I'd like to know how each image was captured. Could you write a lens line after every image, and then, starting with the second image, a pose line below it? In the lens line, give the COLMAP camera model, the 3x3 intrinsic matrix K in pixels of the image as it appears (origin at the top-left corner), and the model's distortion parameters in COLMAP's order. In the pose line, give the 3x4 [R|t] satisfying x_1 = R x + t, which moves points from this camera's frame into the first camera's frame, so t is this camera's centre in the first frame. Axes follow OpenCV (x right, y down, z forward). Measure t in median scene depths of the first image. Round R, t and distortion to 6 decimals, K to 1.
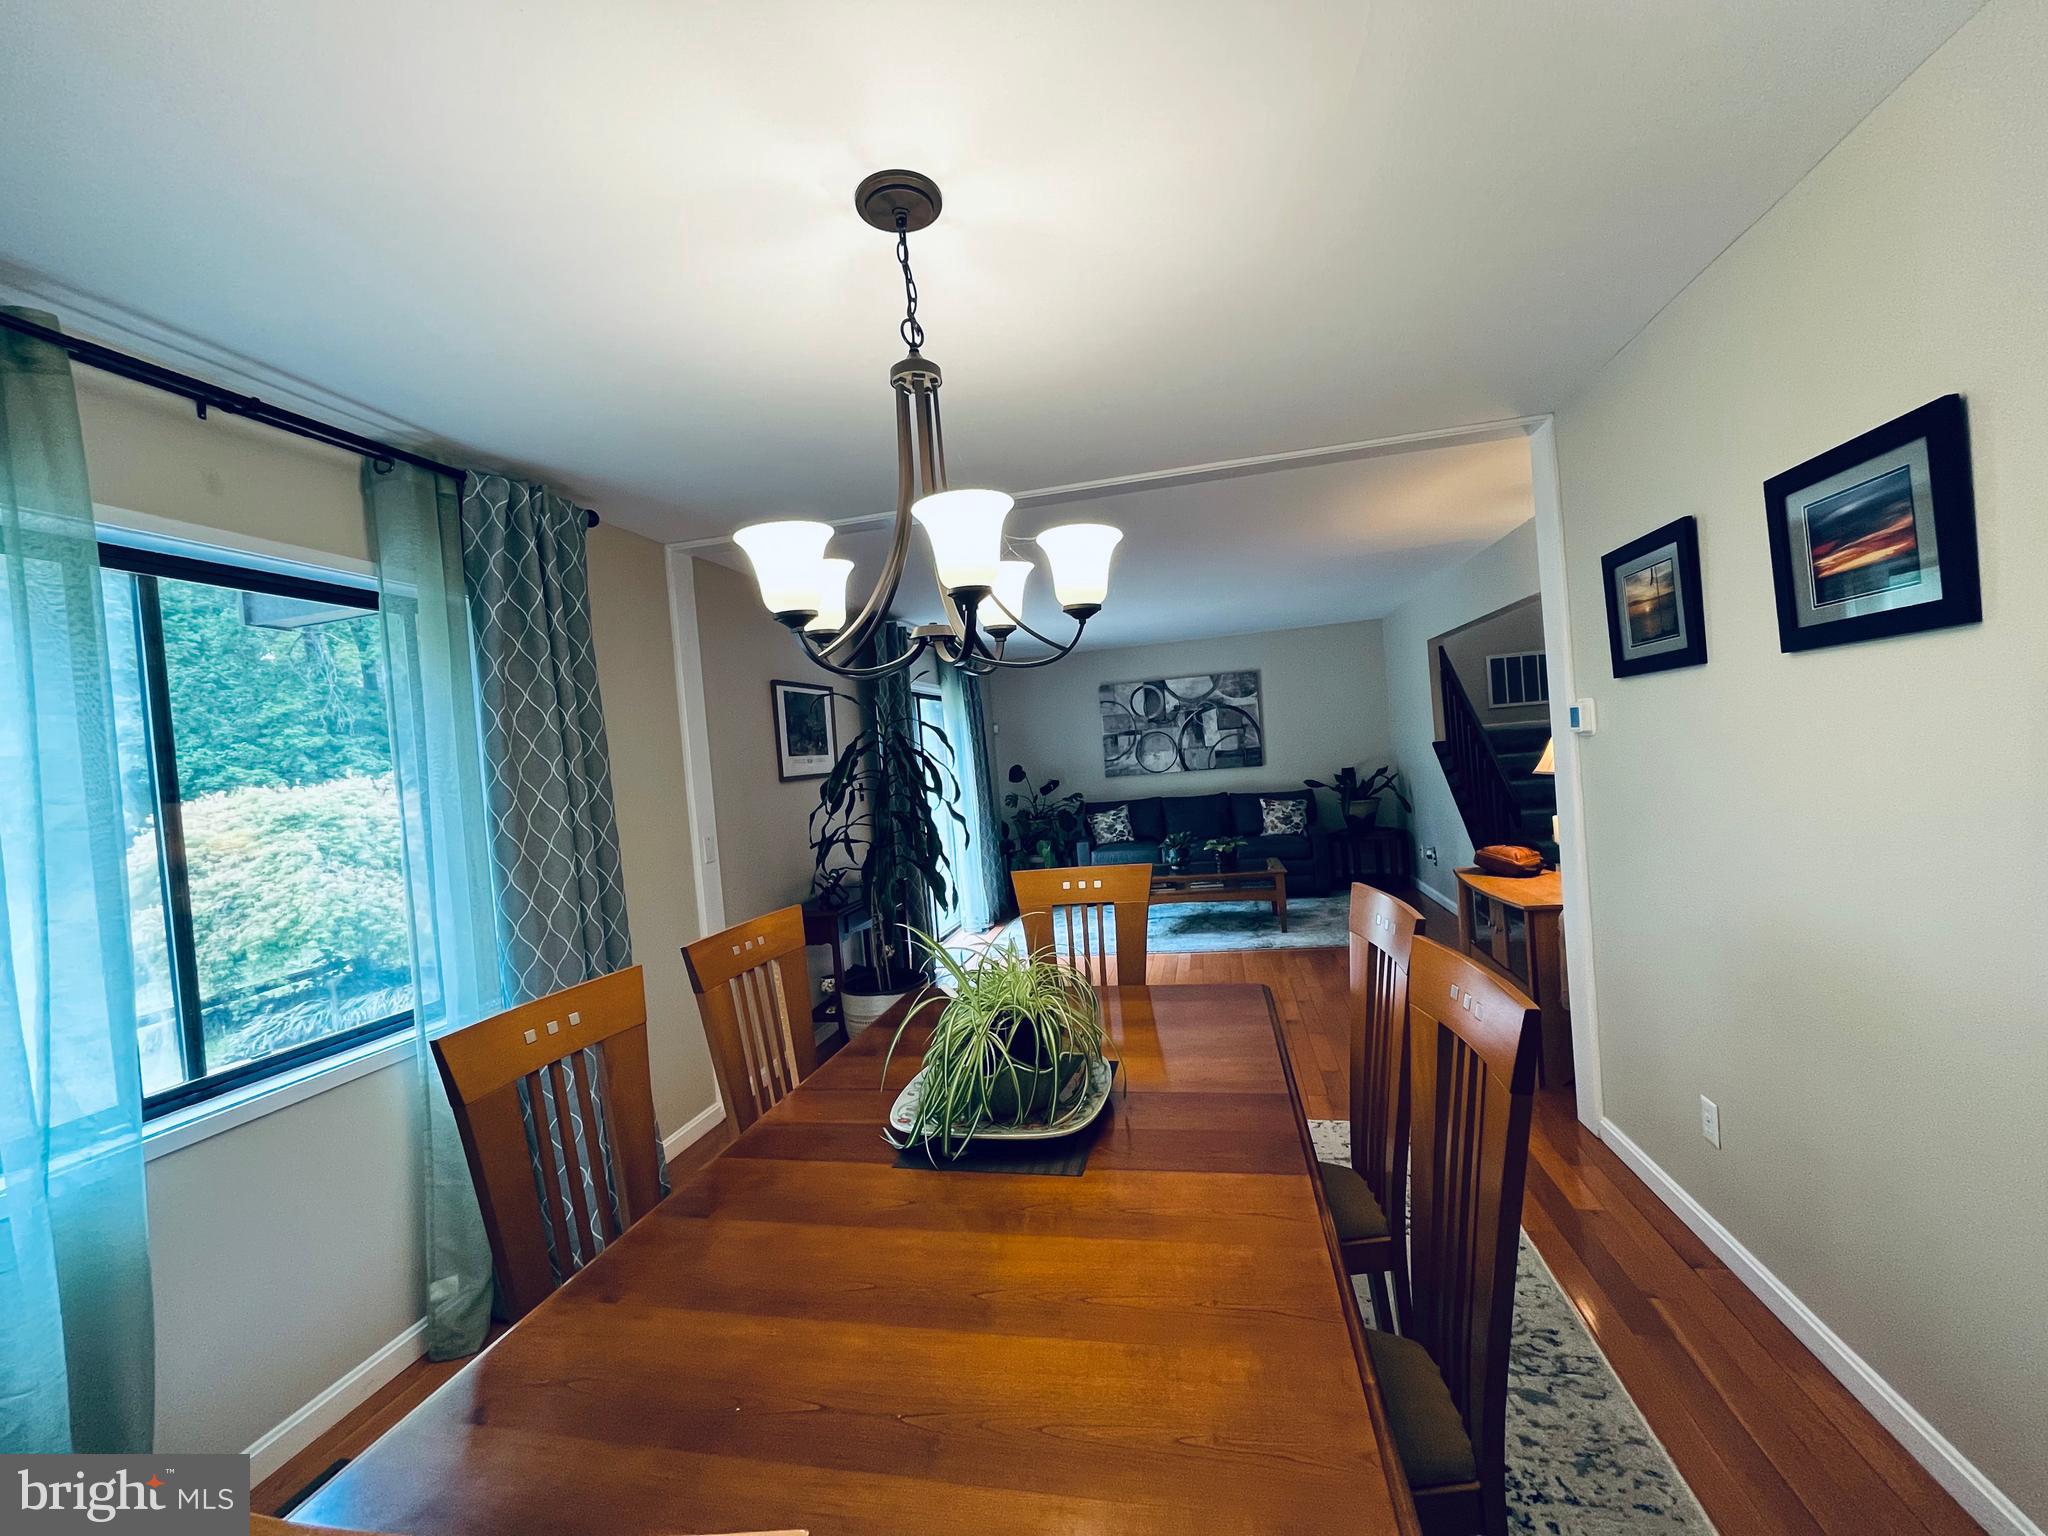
lens RADIAL K [[825.3, 0, 1022.5], [0, 825.3, 769.6], [0, 0, 1]] dist [-0.003476, 0.000044]
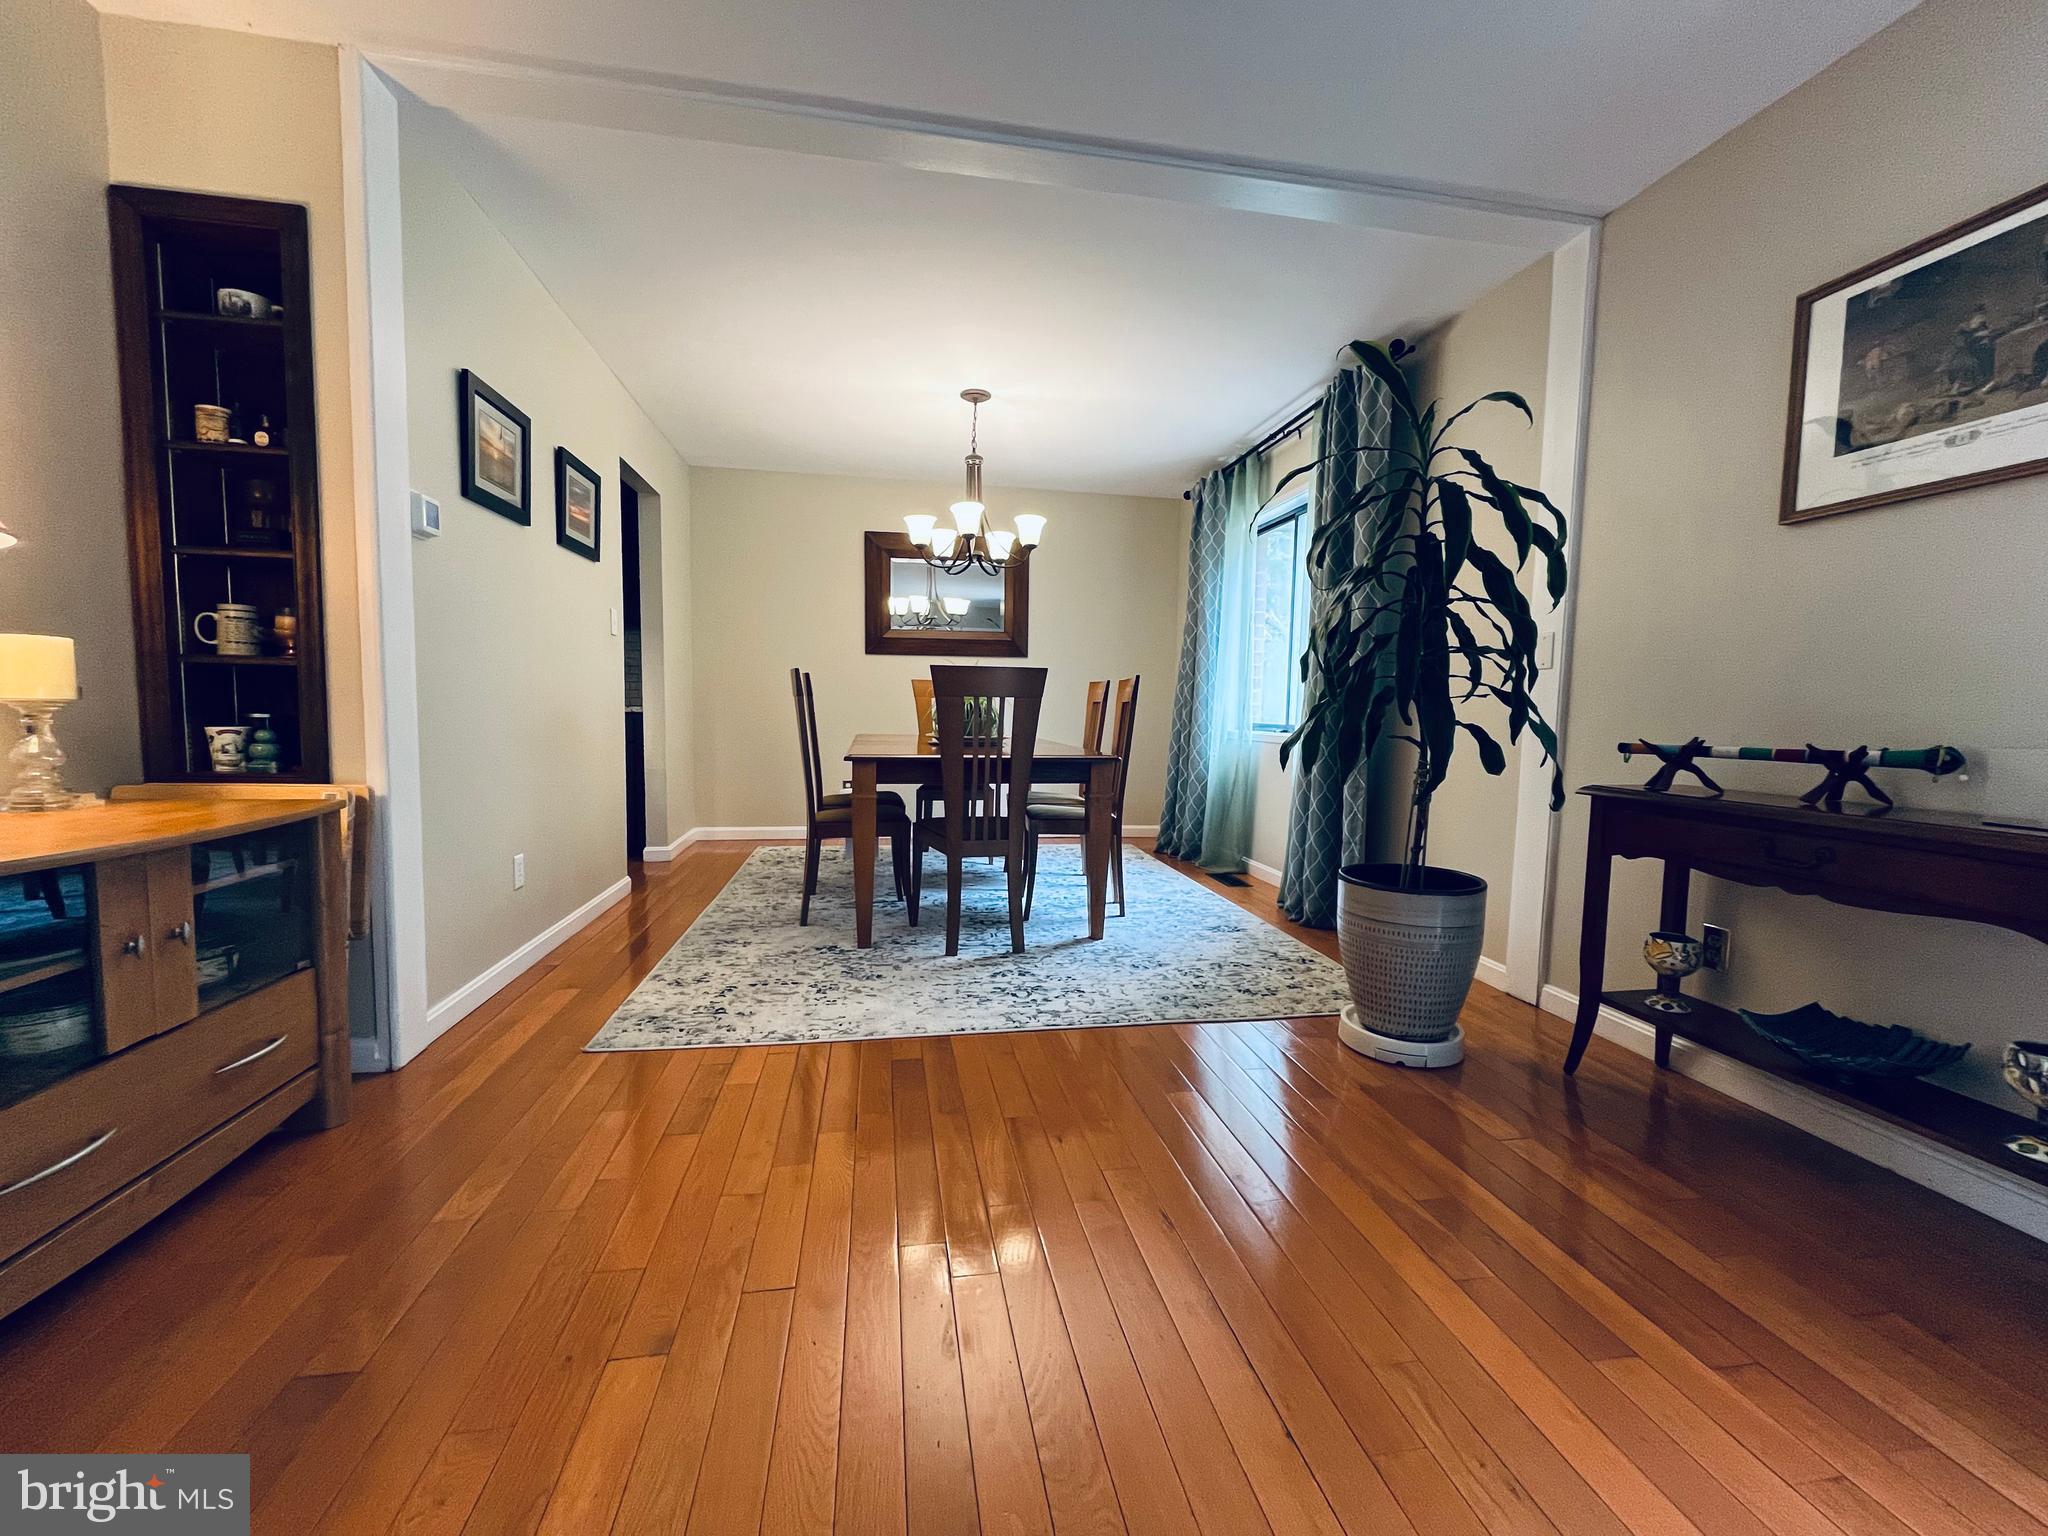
lens RADIAL K [[825.3, 0, 1024.5], [0, 825.3, 771.3], [0, 0, 1]] dist [-0.003476, 0.000044]
pose [[-0.921187, 0.094203, -0.377545, 0.156361], [0.050066, 0.990883, 0.125081, 0.039071], [0.385886, 0.096320, -0.917504, 0.673989]]
